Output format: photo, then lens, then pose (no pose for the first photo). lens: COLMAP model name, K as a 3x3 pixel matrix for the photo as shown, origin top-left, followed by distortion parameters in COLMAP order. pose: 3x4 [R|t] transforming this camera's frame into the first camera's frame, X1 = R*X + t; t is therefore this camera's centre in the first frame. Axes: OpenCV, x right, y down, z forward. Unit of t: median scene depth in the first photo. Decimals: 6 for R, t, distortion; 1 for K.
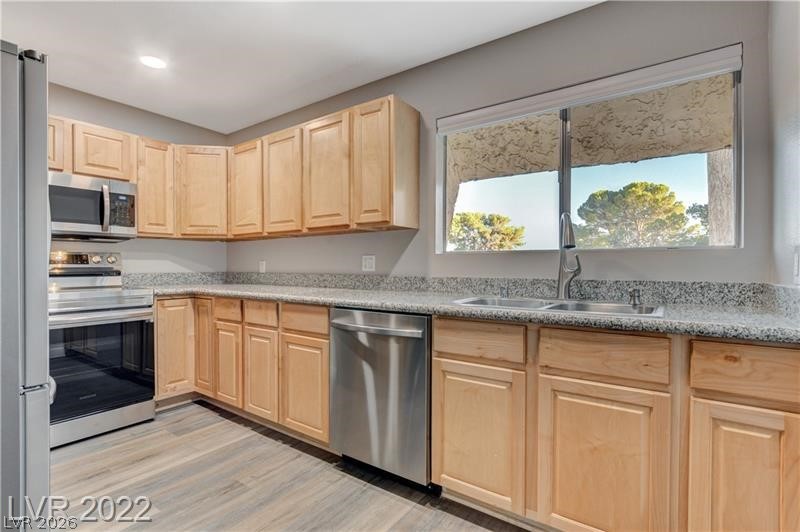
lens RADIAL K [[389.1, 0, 400.0], [0, 389.1, 266.0], [0, 0, 1]] dist [0.000794, 0.000092]
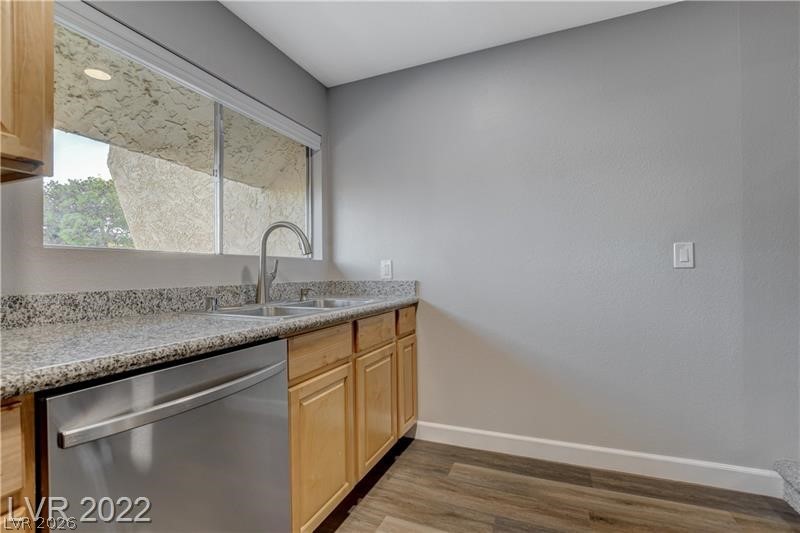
lens RADIAL K [[369.9, 0, 400.0], [0, 369.9, 266.5], [0, 0, 1]] dist [-0.001021, 0.000261]
pose [[-0.227368, 0.016848, 0.973663, -0.550249], [0.011405, 0.999828, -0.014638, 0.005920], [-0.973742, 0.007777, -0.227521, 0.787321]]
